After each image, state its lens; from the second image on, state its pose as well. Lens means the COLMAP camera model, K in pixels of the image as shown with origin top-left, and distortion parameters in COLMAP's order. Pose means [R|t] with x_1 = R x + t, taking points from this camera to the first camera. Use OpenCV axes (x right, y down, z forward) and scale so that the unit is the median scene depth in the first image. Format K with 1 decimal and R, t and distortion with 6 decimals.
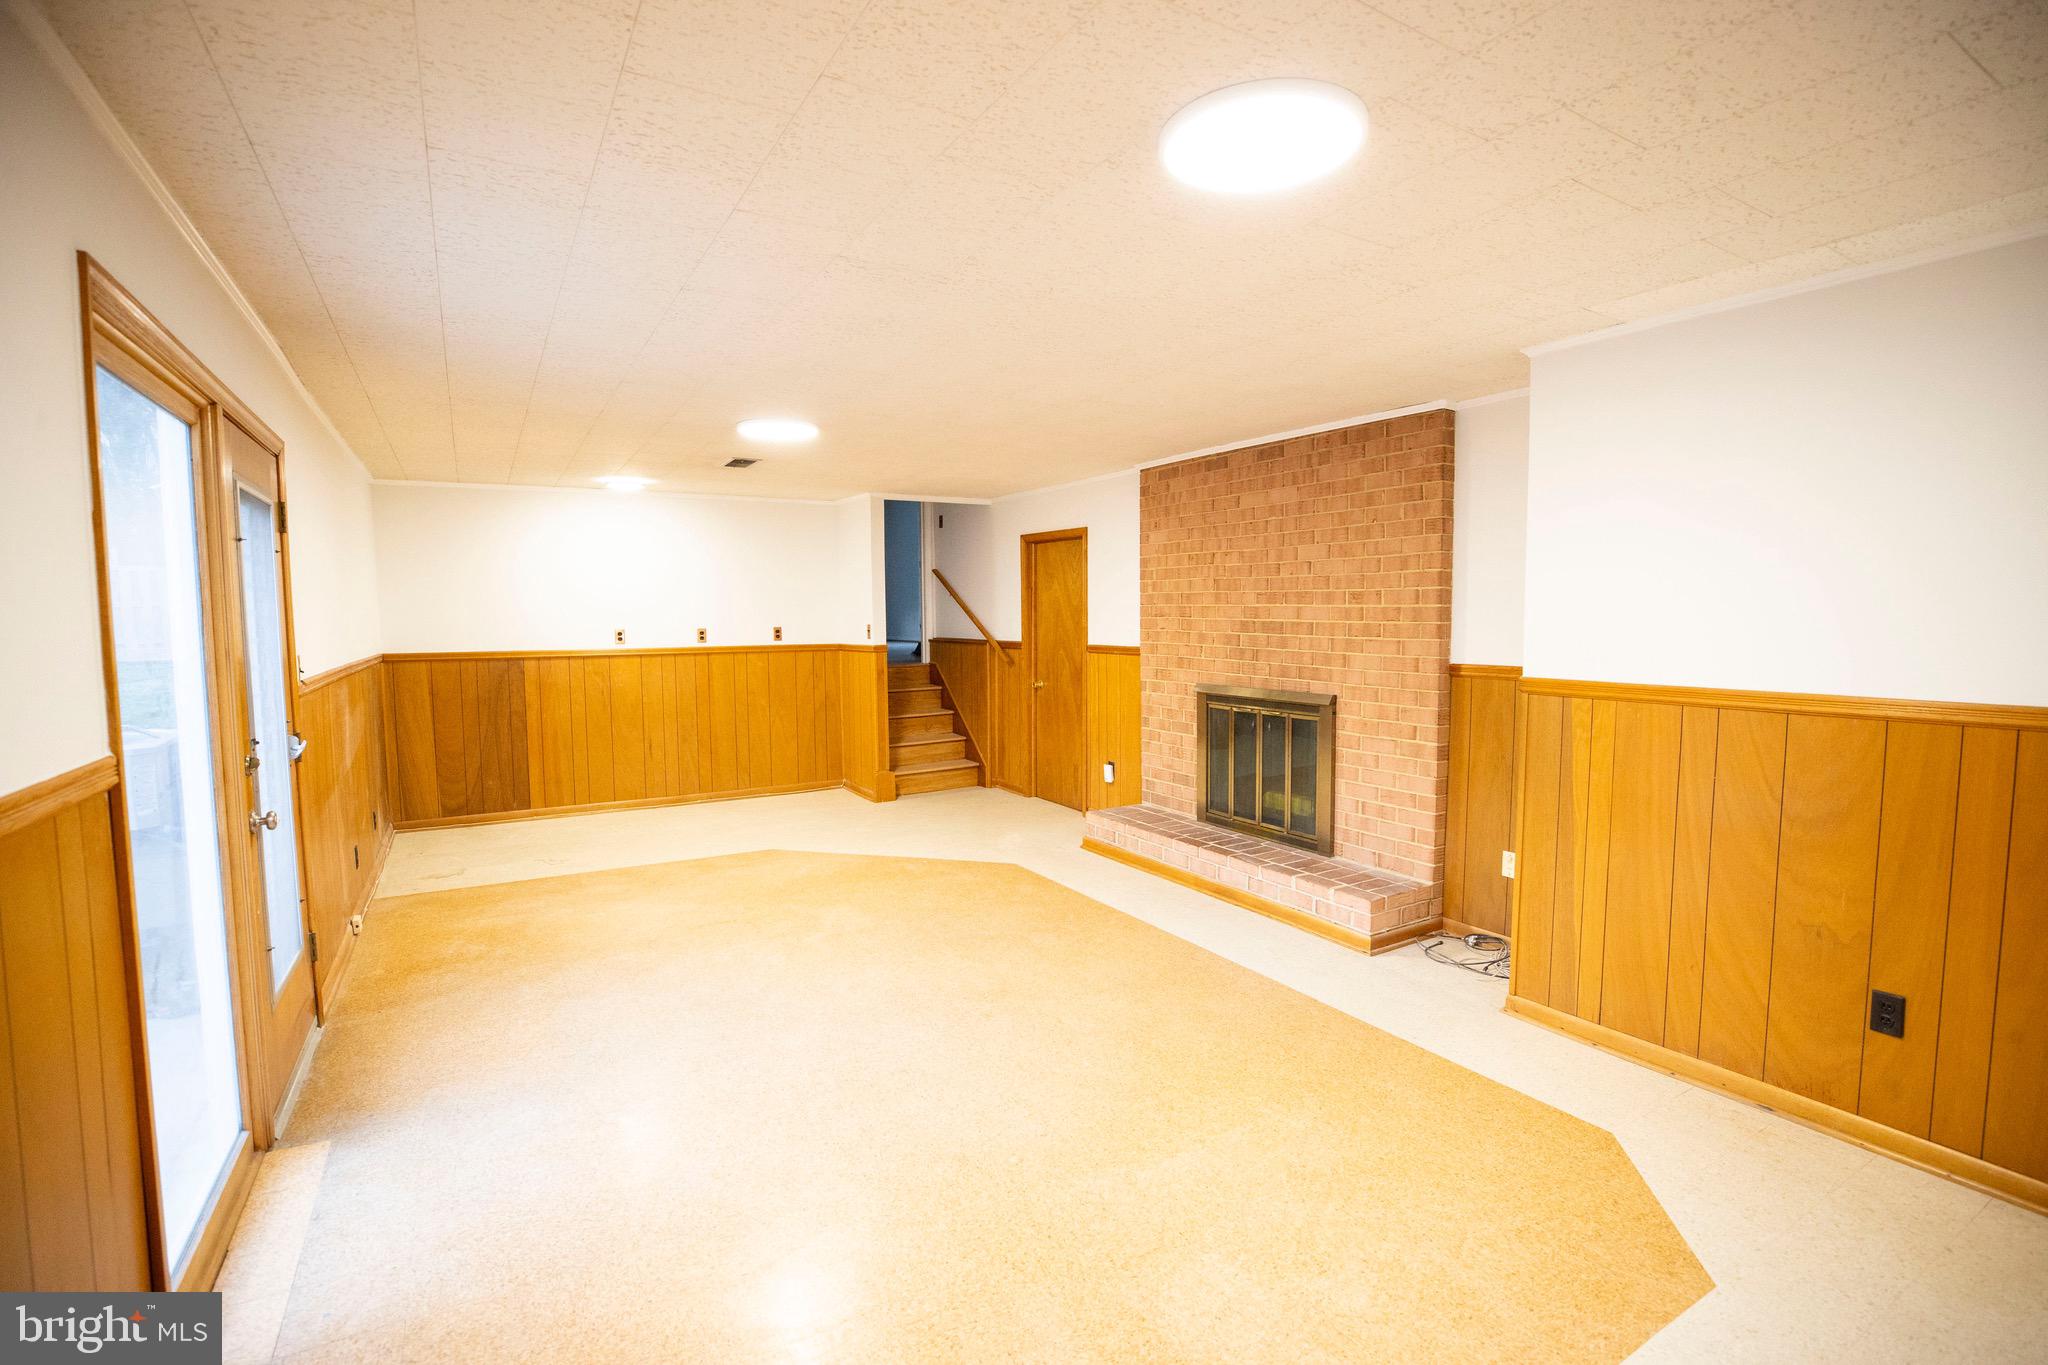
lens RADIAL K [[934.5, 0, 1018.3], [0, 934.5, 681.3], [0, 0, 1]] dist [-0.044082, 0.013469]
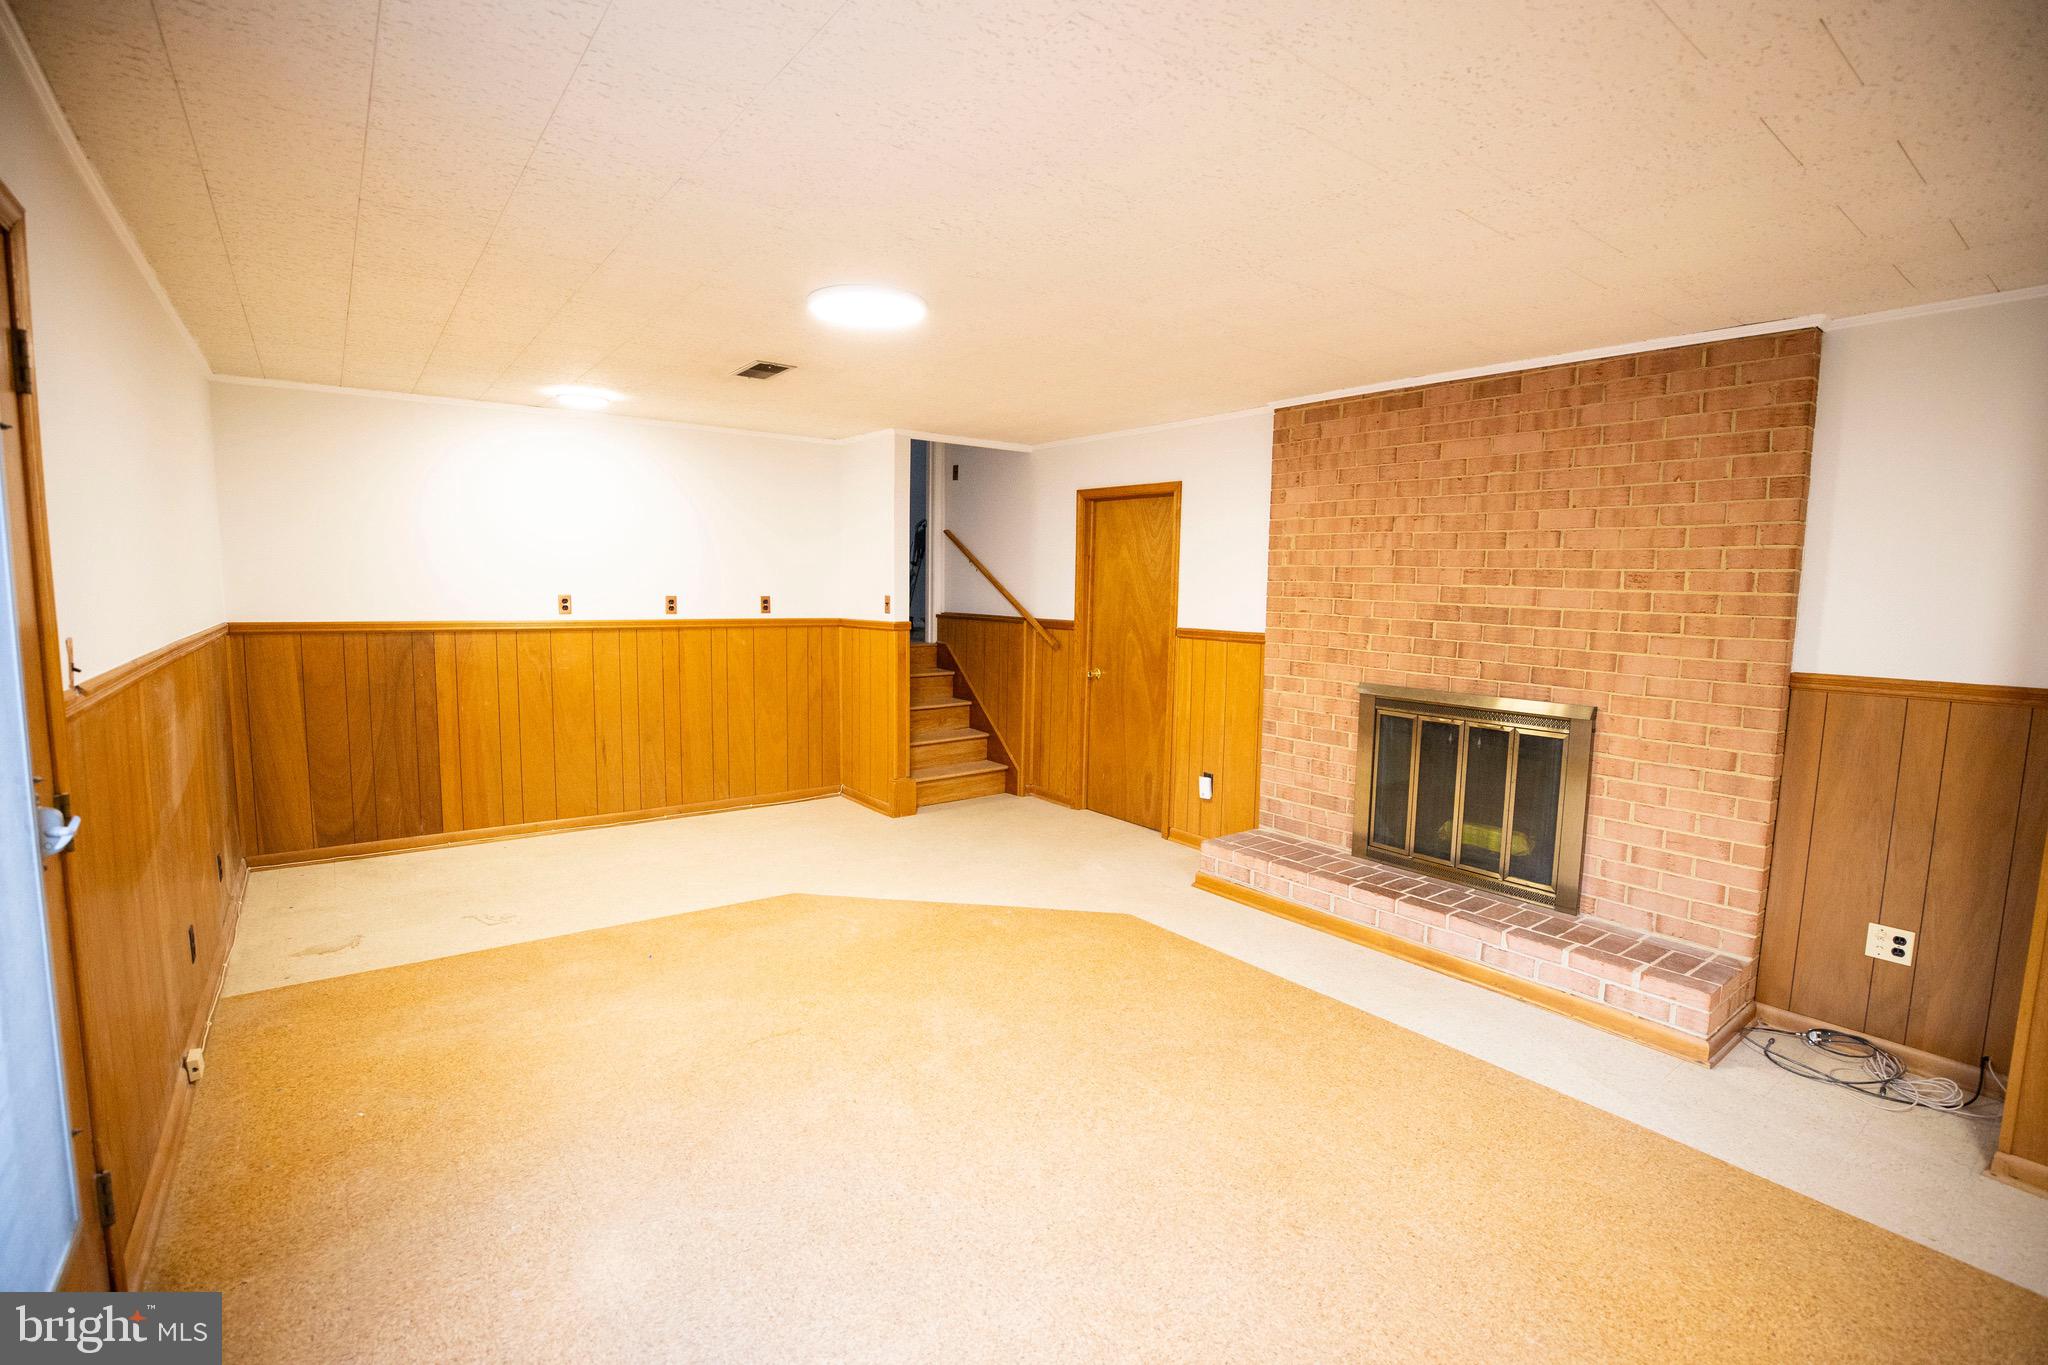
lens RADIAL K [[934.5, 0, 1018.3], [0, 934.5, 681.3], [0, 0, 1]] dist [-0.044082, 0.013469]
pose [[0.993259, 0.013072, 0.115178, -0.189425], [-0.016637, 0.999410, 0.030045, -0.018226], [-0.114717, -0.031758, 0.992890, 0.260797]]
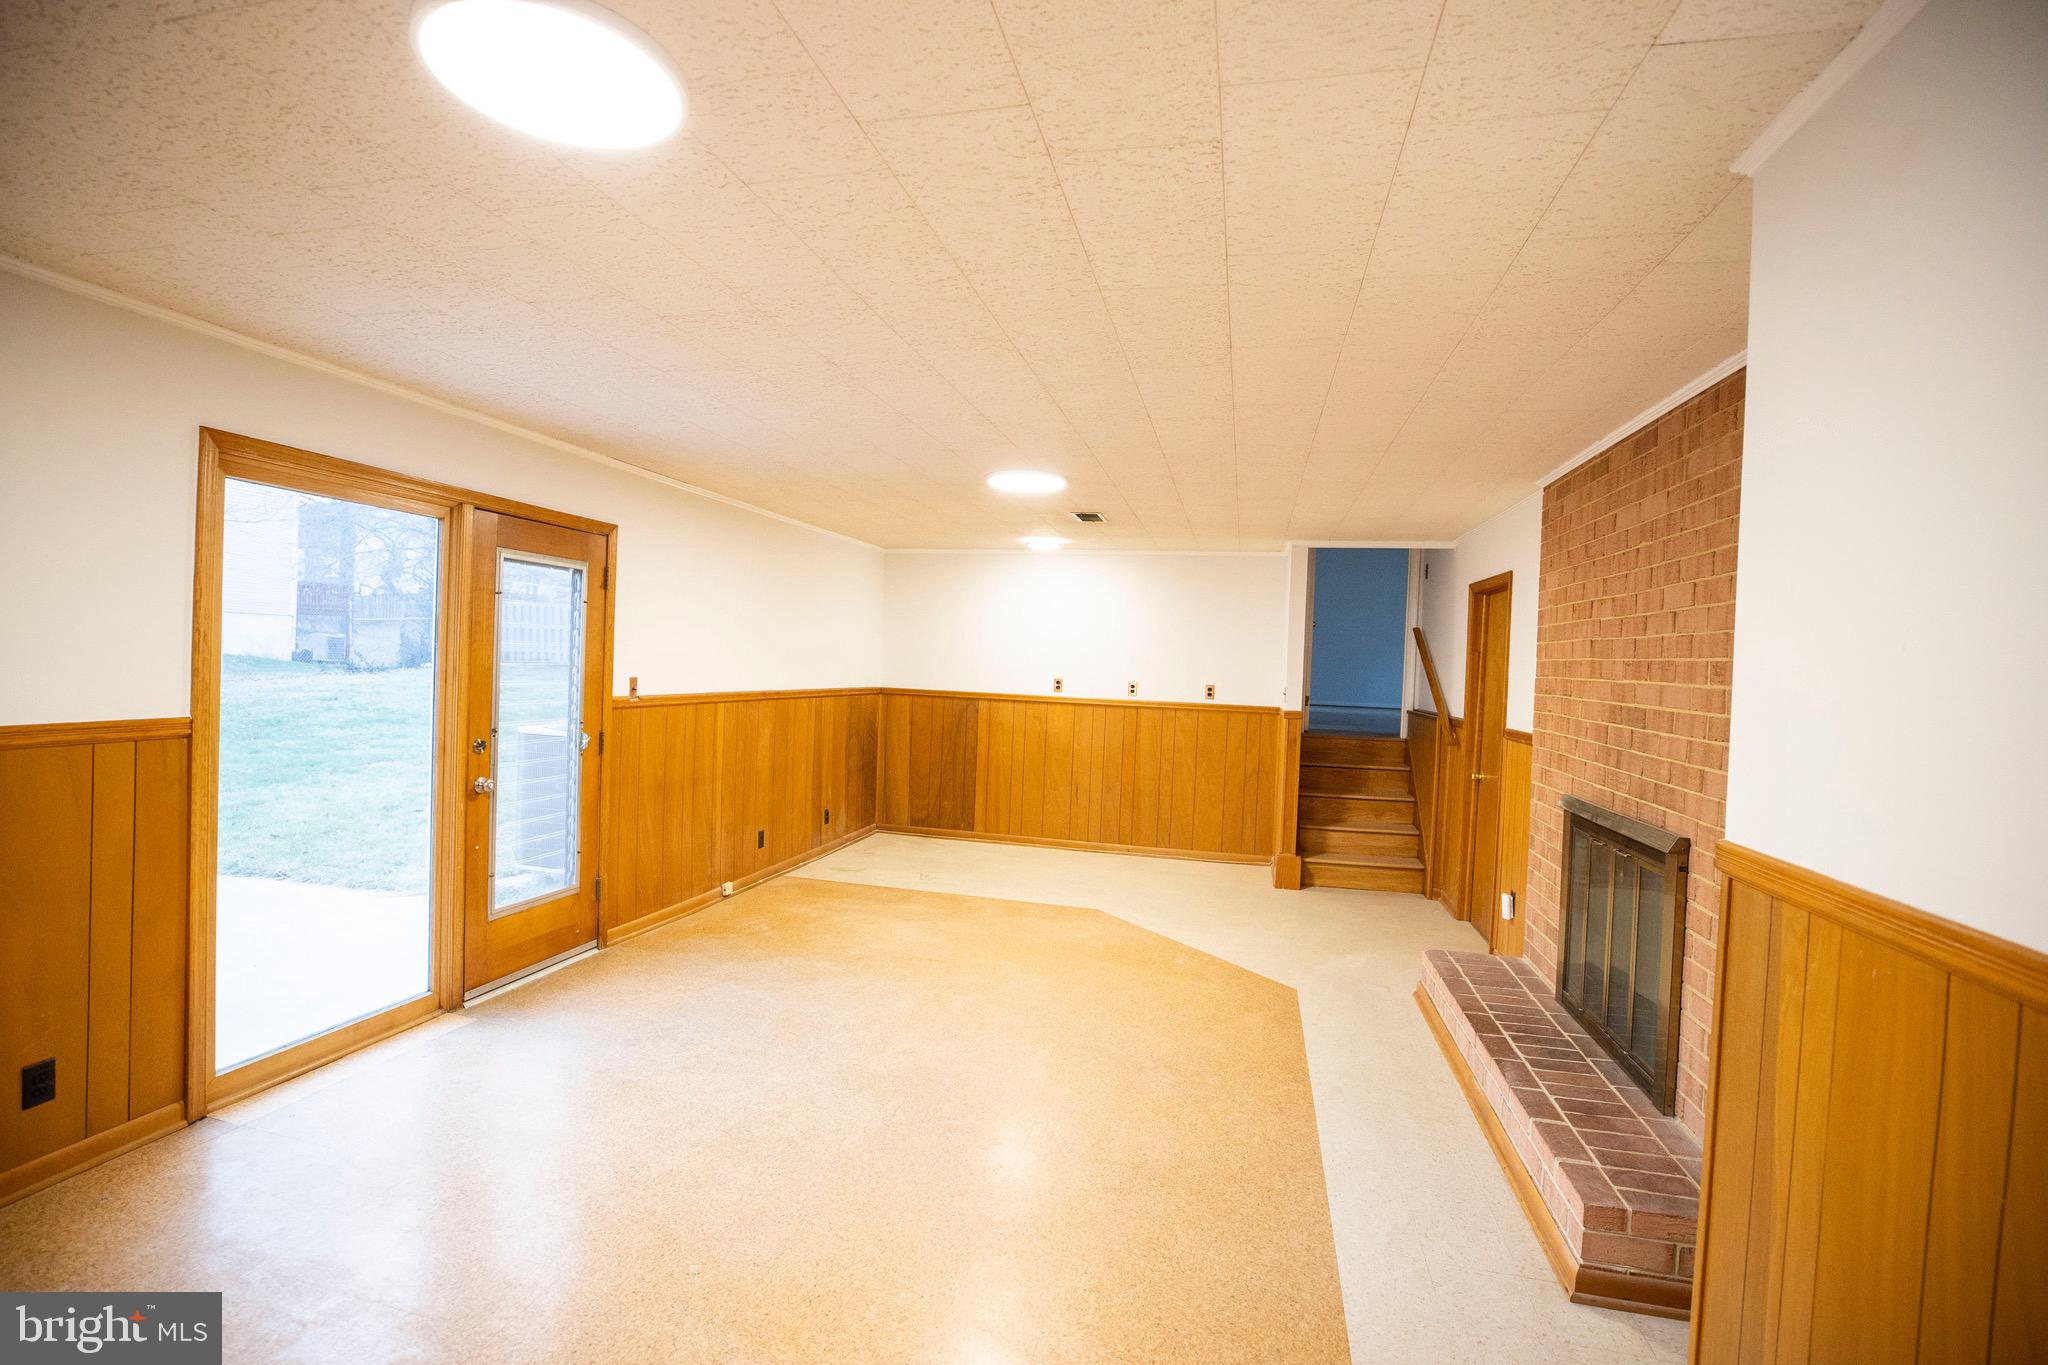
lens RADIAL K [[933.7, 0, 1018.1], [0, 933.7, 681.1], [0, 0, 1]] dist [-0.044376, 0.013319]
pose [[0.714708, 0.048504, -0.697739, 0.376458], [-0.094612, 0.995128, -0.027735, -0.023934], [0.692994, 0.085837, 0.715815, 0.249757]]
